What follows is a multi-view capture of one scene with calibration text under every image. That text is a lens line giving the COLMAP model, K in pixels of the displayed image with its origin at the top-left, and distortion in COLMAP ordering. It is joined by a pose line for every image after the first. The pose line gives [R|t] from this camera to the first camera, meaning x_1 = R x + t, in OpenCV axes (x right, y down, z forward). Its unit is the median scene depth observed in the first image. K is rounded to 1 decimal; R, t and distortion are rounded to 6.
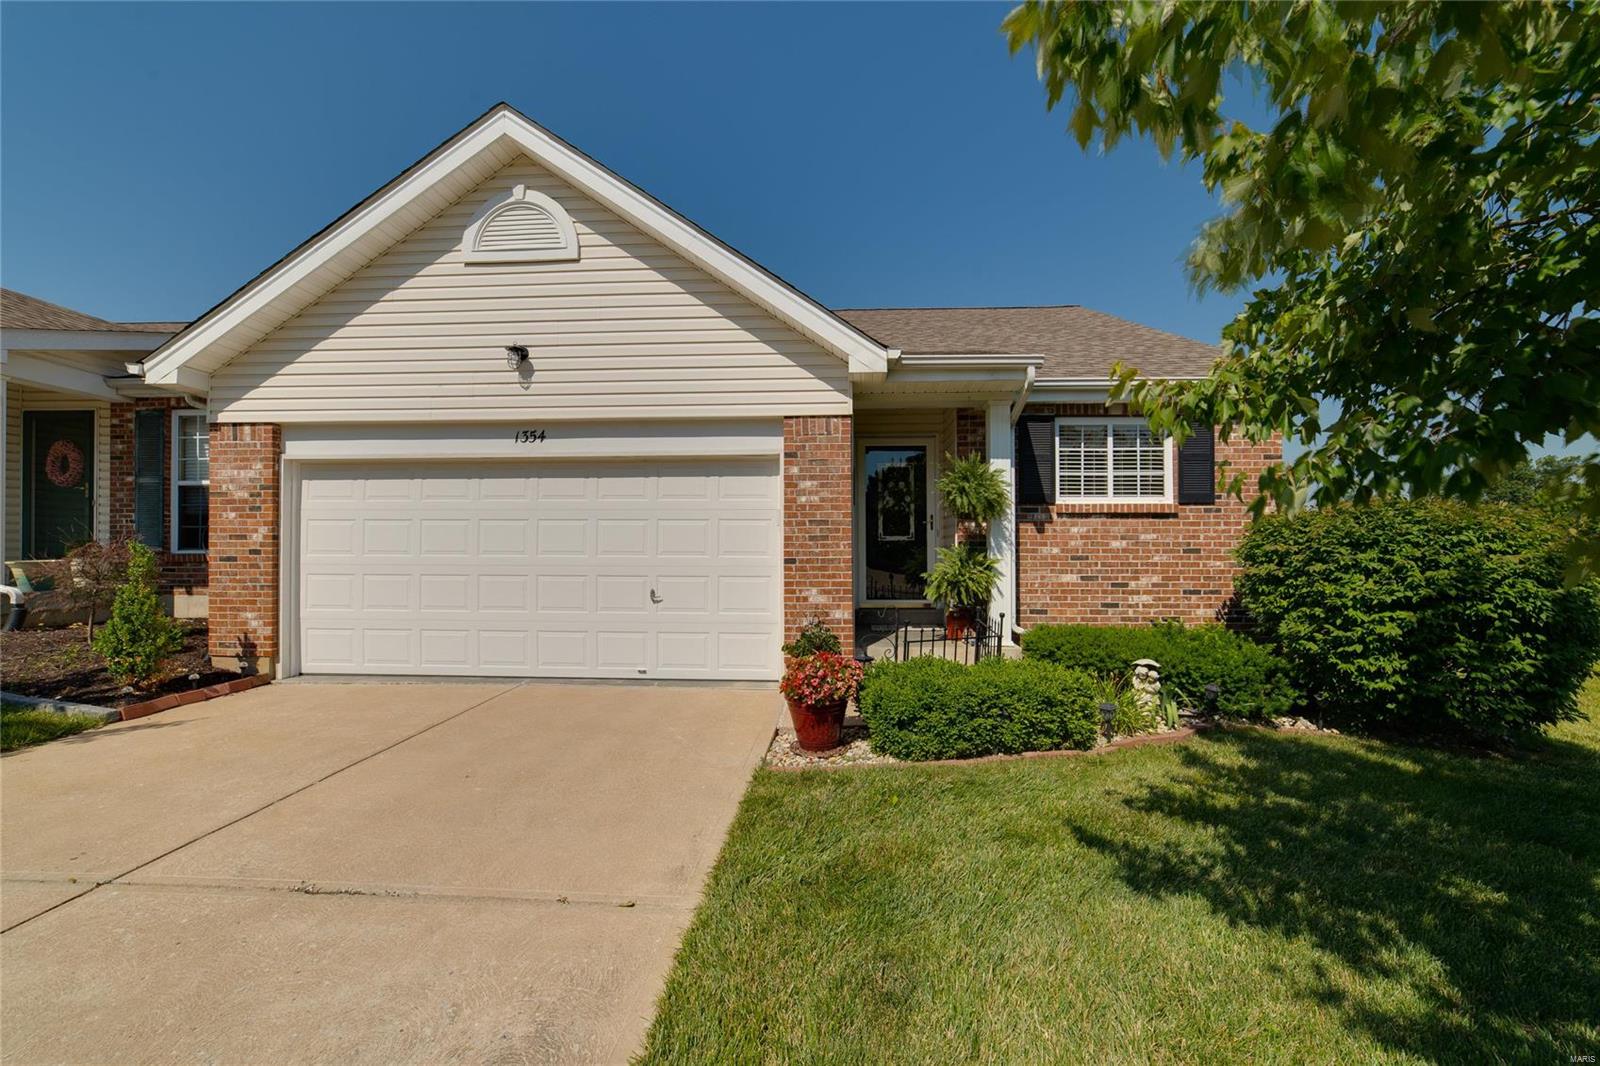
lens RADIAL K [[625.8, 0, 817.6], [0, 625.8, 542.3], [0, 0, 1]] dist [-0.010494, 0.000749]
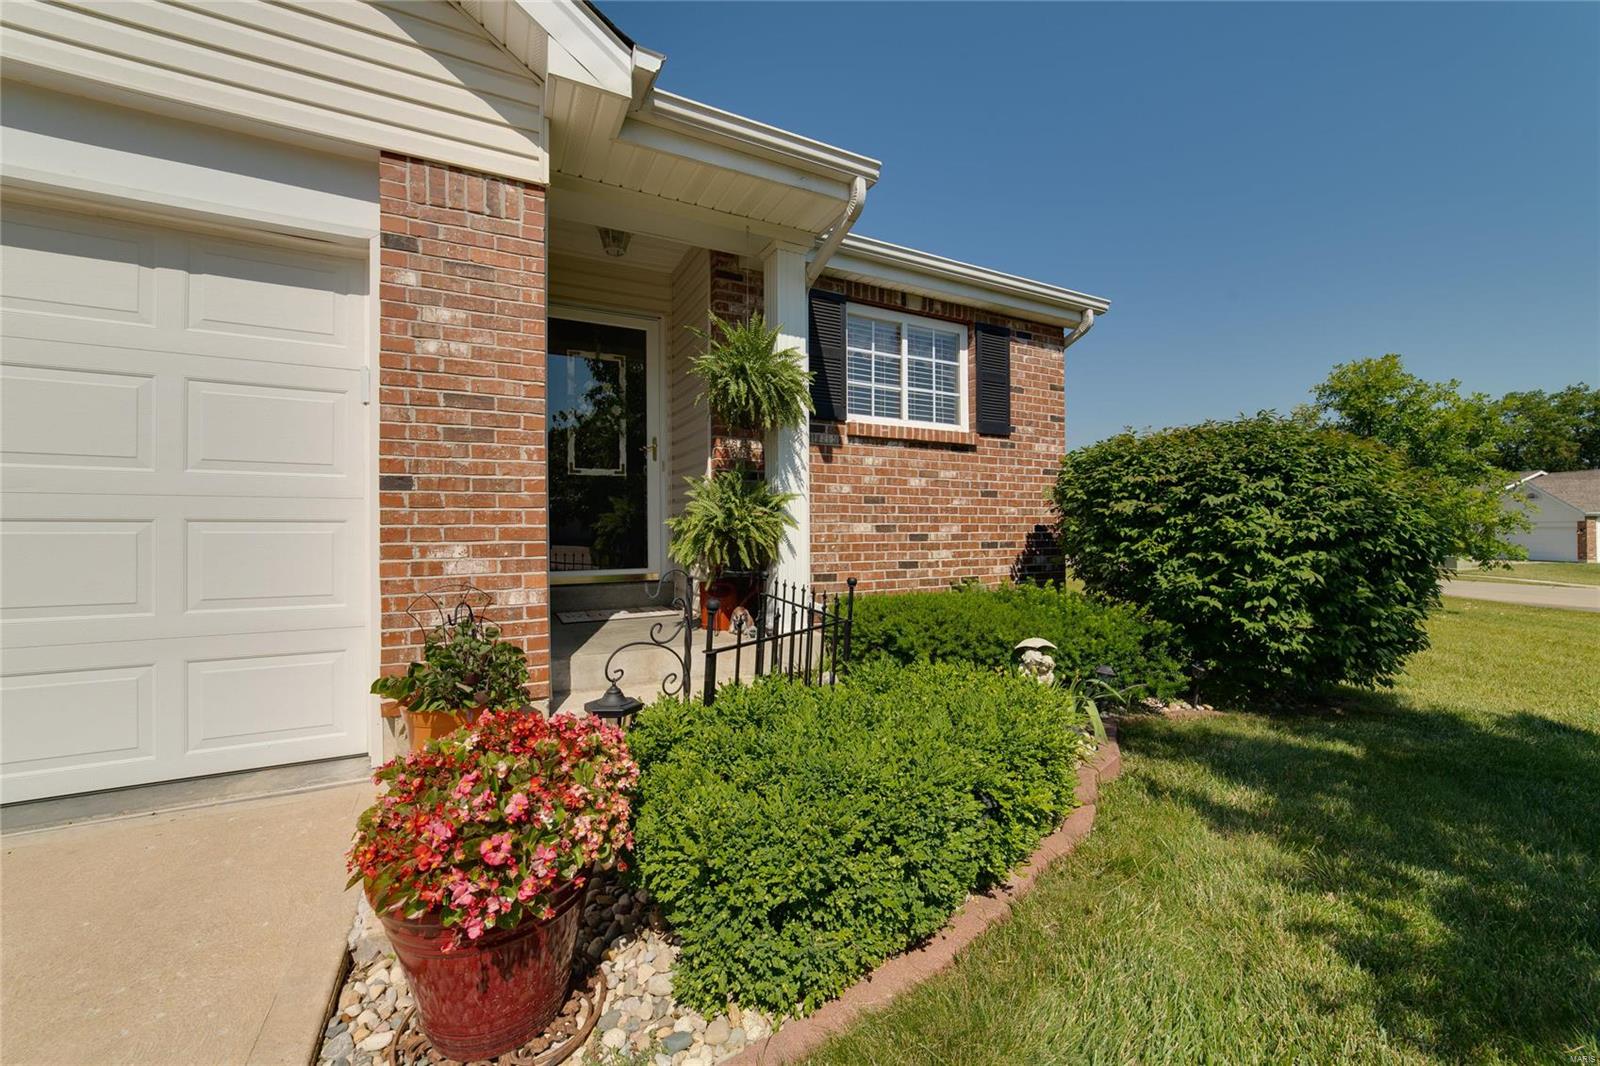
lens RADIAL K [[624.8, 0, 798.4], [0, 624.8, 525.1], [0, 0, 1]] dist [-0.013507, -0.000196]
pose [[0.865843, -0.000507, 0.500315, -0.017344], [-0.003915, 0.999962, 0.007788, 0.054107], [-0.500300, -0.008702, 0.865808, 0.473224]]
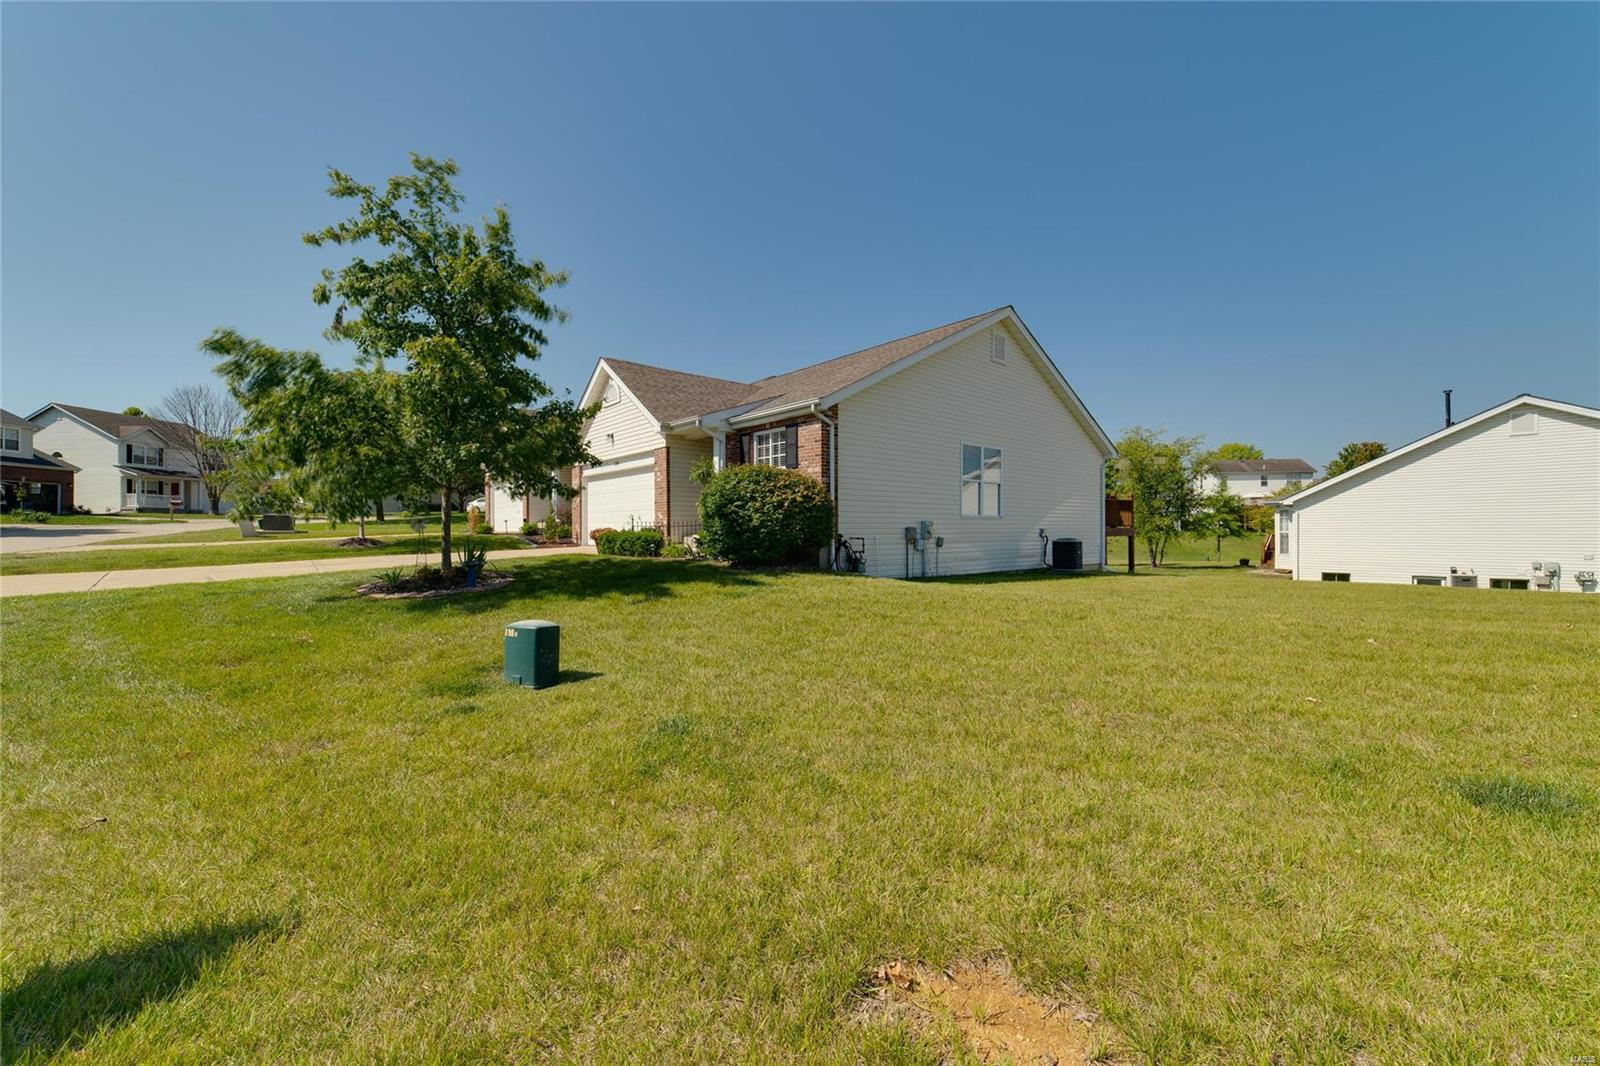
lens RADIAL K [[625.8, 0, 817.6], [0, 625.8, 542.3], [0, 0, 1]] dist [-0.010494, 0.000749]
pose [[0.694976, 0.011037, -0.718948, 2.307038], [0.004479, 0.999796, 0.019678, 0.143531], [0.719019, -0.016896, 0.694785, -0.341283]]
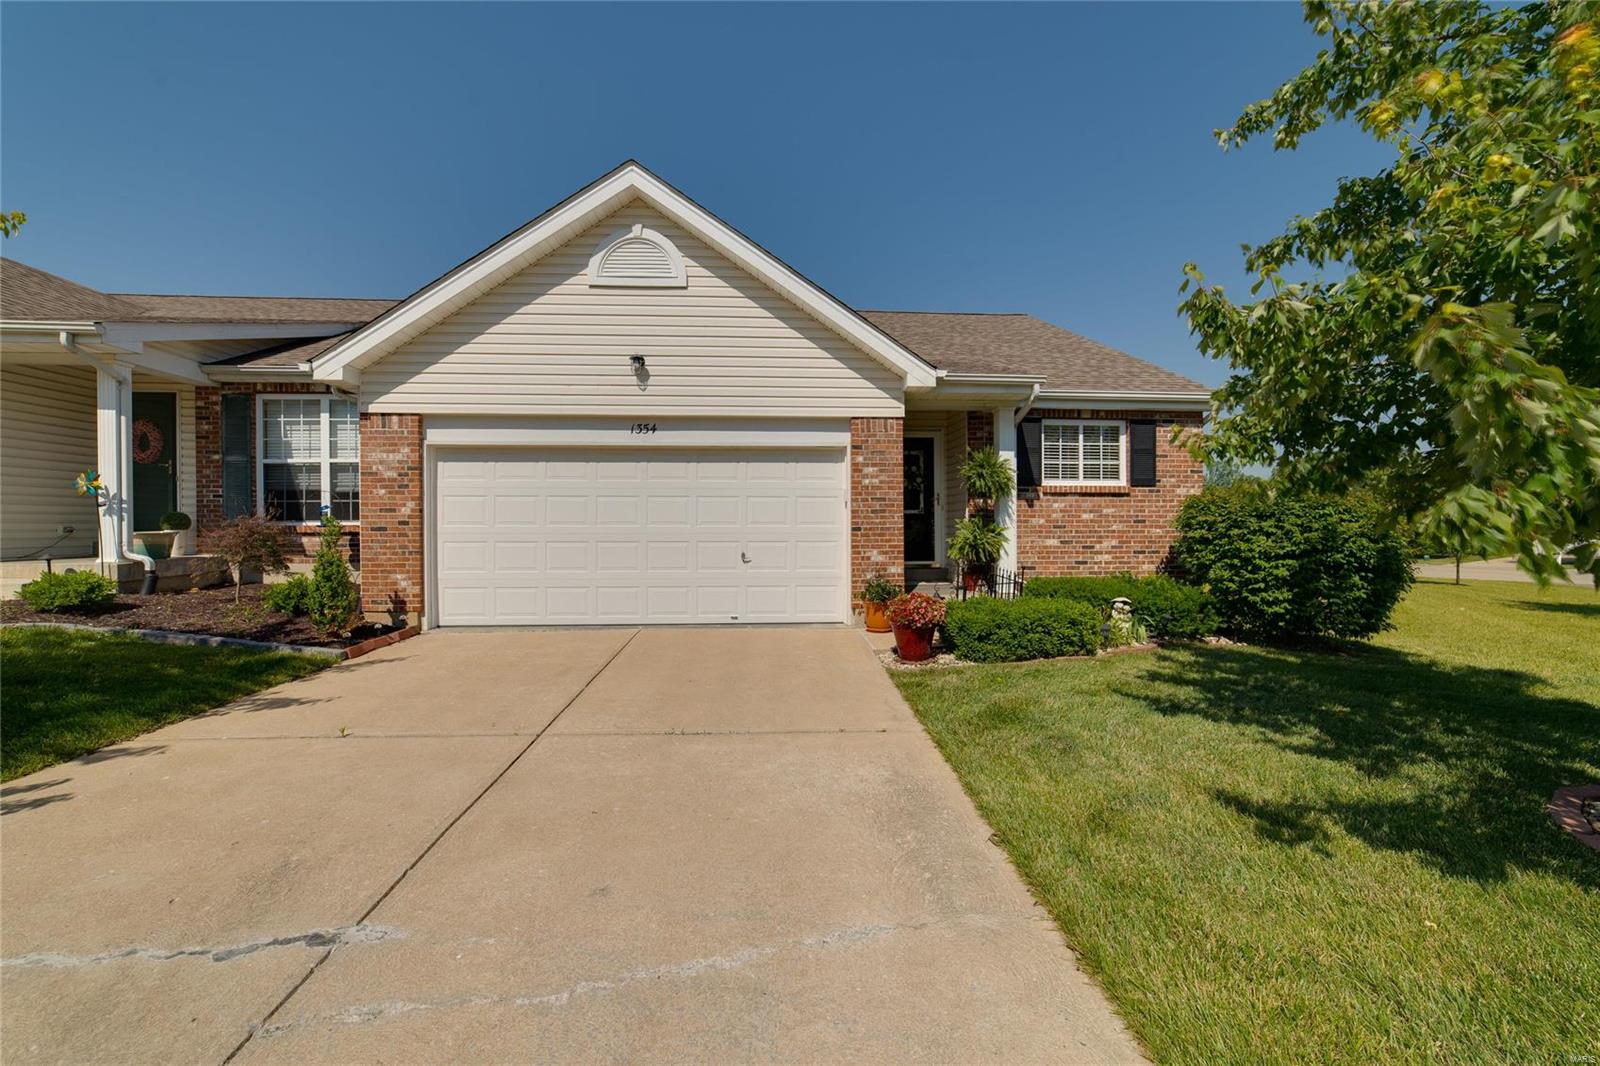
lens RADIAL K [[624.8, 0, 798.4], [0, 624.8, 525.1], [0, 0, 1]] dist [-0.013507, -0.000196]
pose [[0.993795, -0.001874, 0.111209, -0.303216], [0.000321, 0.999902, 0.013987, 0.003209], [-0.111224, -0.013865, 0.993699, -0.268133]]
